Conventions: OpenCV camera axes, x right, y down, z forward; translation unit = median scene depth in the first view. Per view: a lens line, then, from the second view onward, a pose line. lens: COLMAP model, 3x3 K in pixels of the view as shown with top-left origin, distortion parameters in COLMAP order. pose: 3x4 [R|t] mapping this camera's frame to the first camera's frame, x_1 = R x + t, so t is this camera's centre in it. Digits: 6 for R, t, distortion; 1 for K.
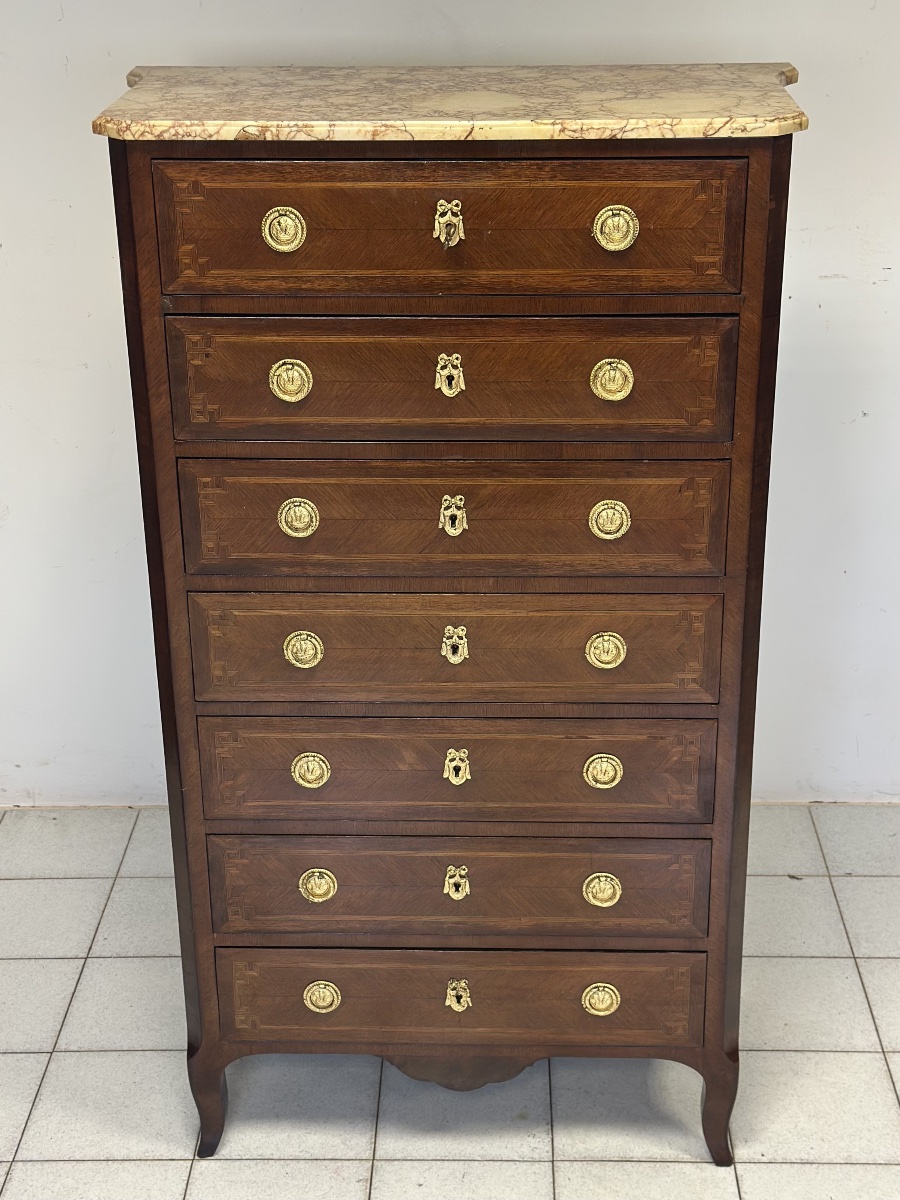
lens RADIAL K [[1883.1, 0, 476.3], [0, 1883.1, 617.0], [0, 0, 1]] dist [0.132001, -0.036214]
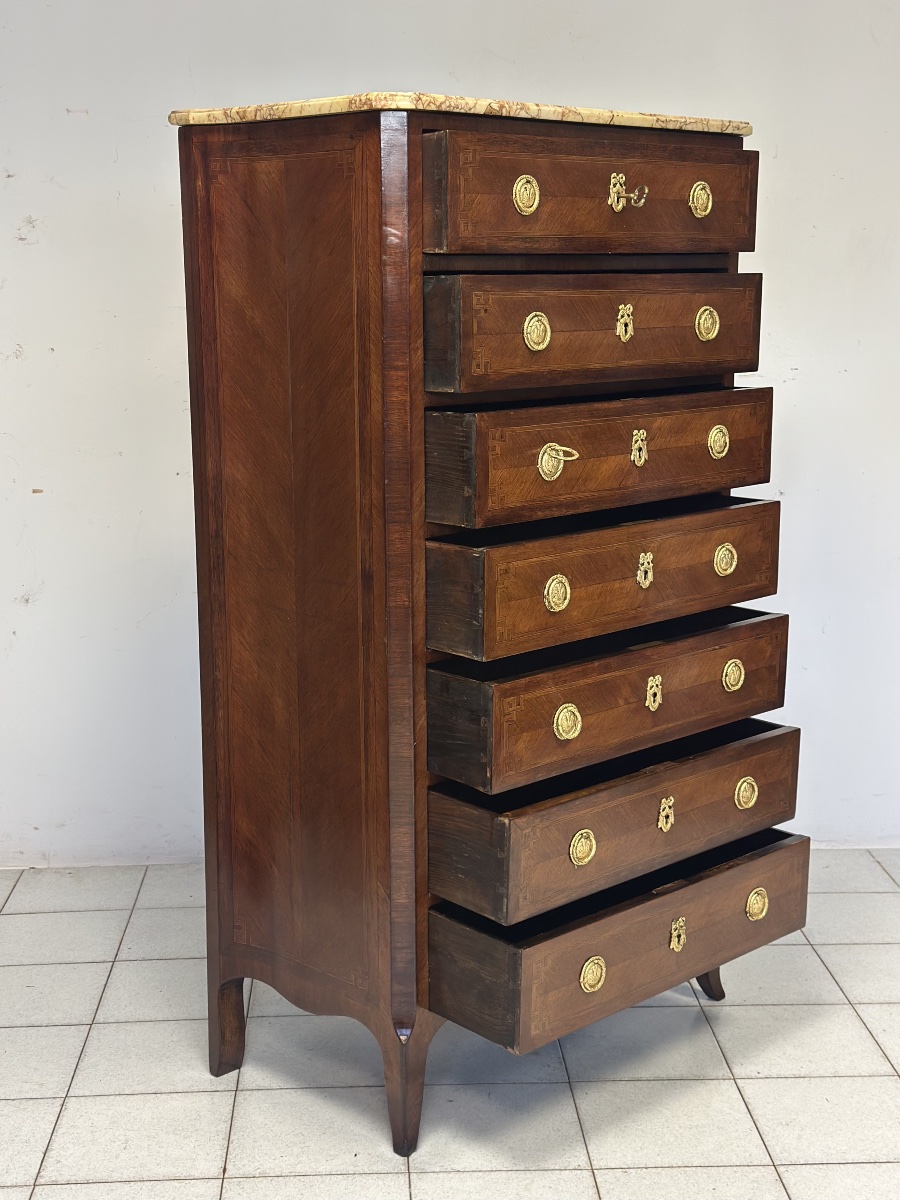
lens RADIAL K [[1717.7, 0, 453.5], [0, 1717.7, 591.8], [0, 0, 1]] dist [0.149964, -0.104686]
pose [[0.682716, -0.129931, 0.719039, -0.872170], [0.292276, 0.950468, -0.105761, 0.126620], [-0.669682, 0.282363, 0.686875, 0.329923]]
